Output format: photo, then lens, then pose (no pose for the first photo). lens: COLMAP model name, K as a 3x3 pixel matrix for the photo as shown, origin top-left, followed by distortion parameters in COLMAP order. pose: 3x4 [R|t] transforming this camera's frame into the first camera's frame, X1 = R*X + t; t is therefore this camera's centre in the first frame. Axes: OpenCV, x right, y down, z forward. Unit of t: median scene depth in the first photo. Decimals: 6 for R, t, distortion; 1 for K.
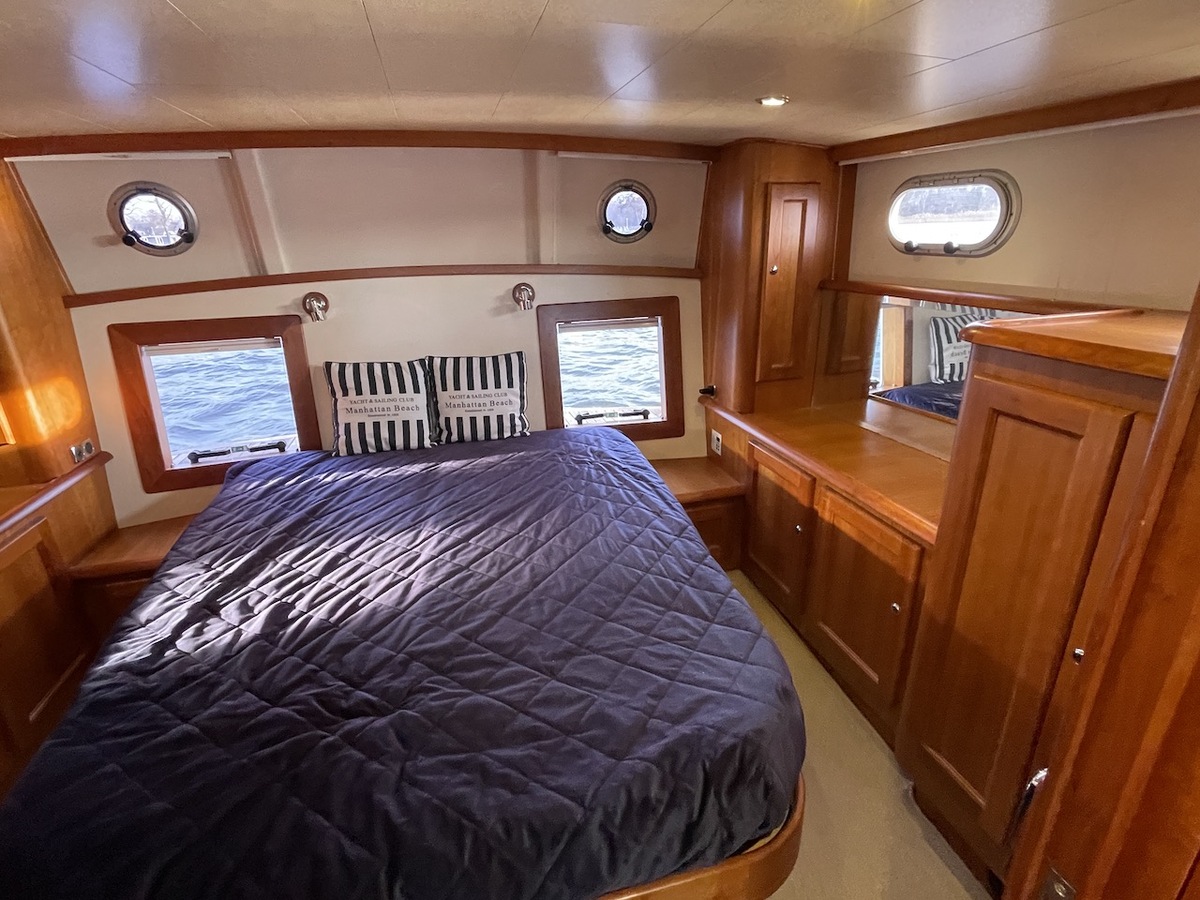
lens RADIAL K [[590.4, 0, 600.3], [0, 590.4, 447.7], [0, 0, 1]] dist [-0.001702, -0.000072]
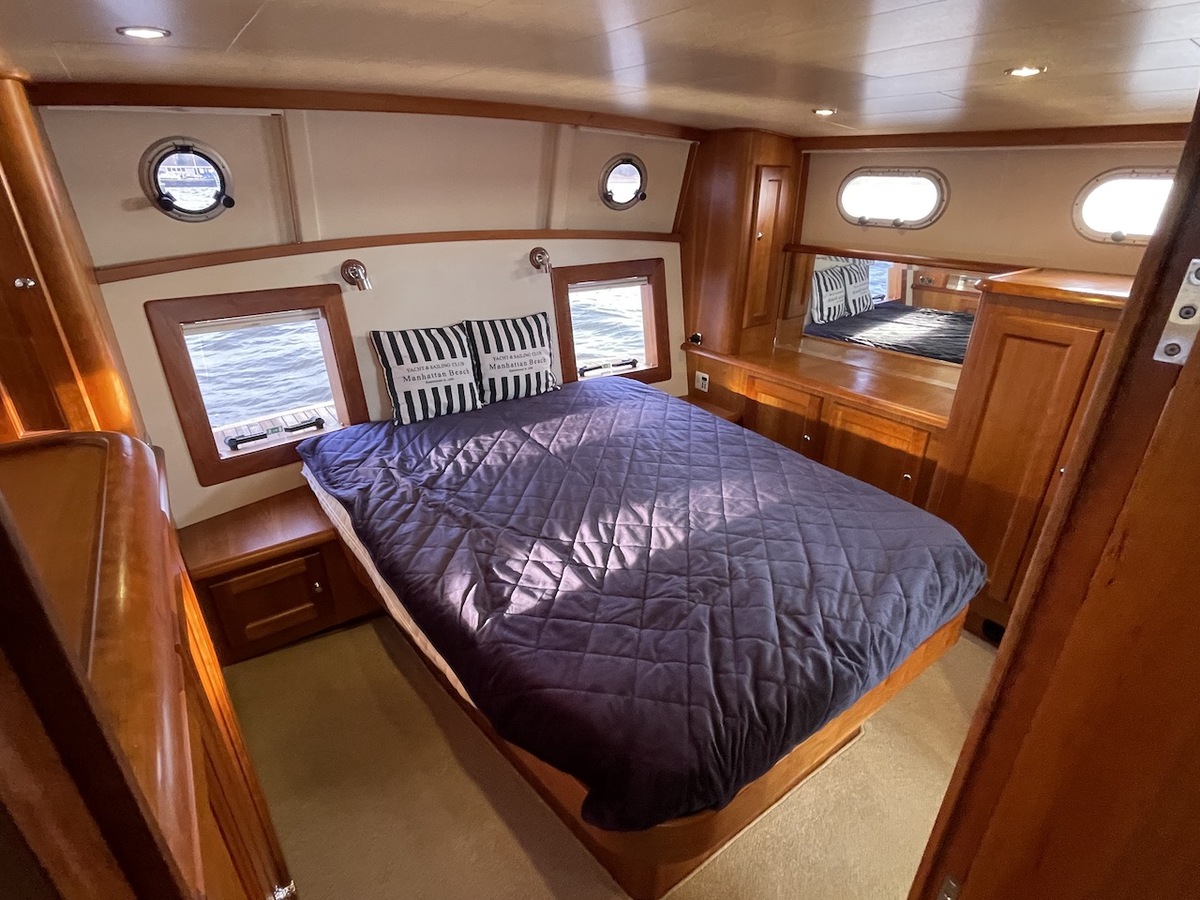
lens RADIAL K [[590.4, 0, 600.3], [0, 590.4, 447.7], [0, 0, 1]] dist [-0.001702, -0.000072]
pose [[0.931376, -0.123044, 0.342637, -0.459355], [0.097615, 0.991095, 0.090567, -0.005230], [-0.350729, -0.050906, 0.935092, -0.063709]]
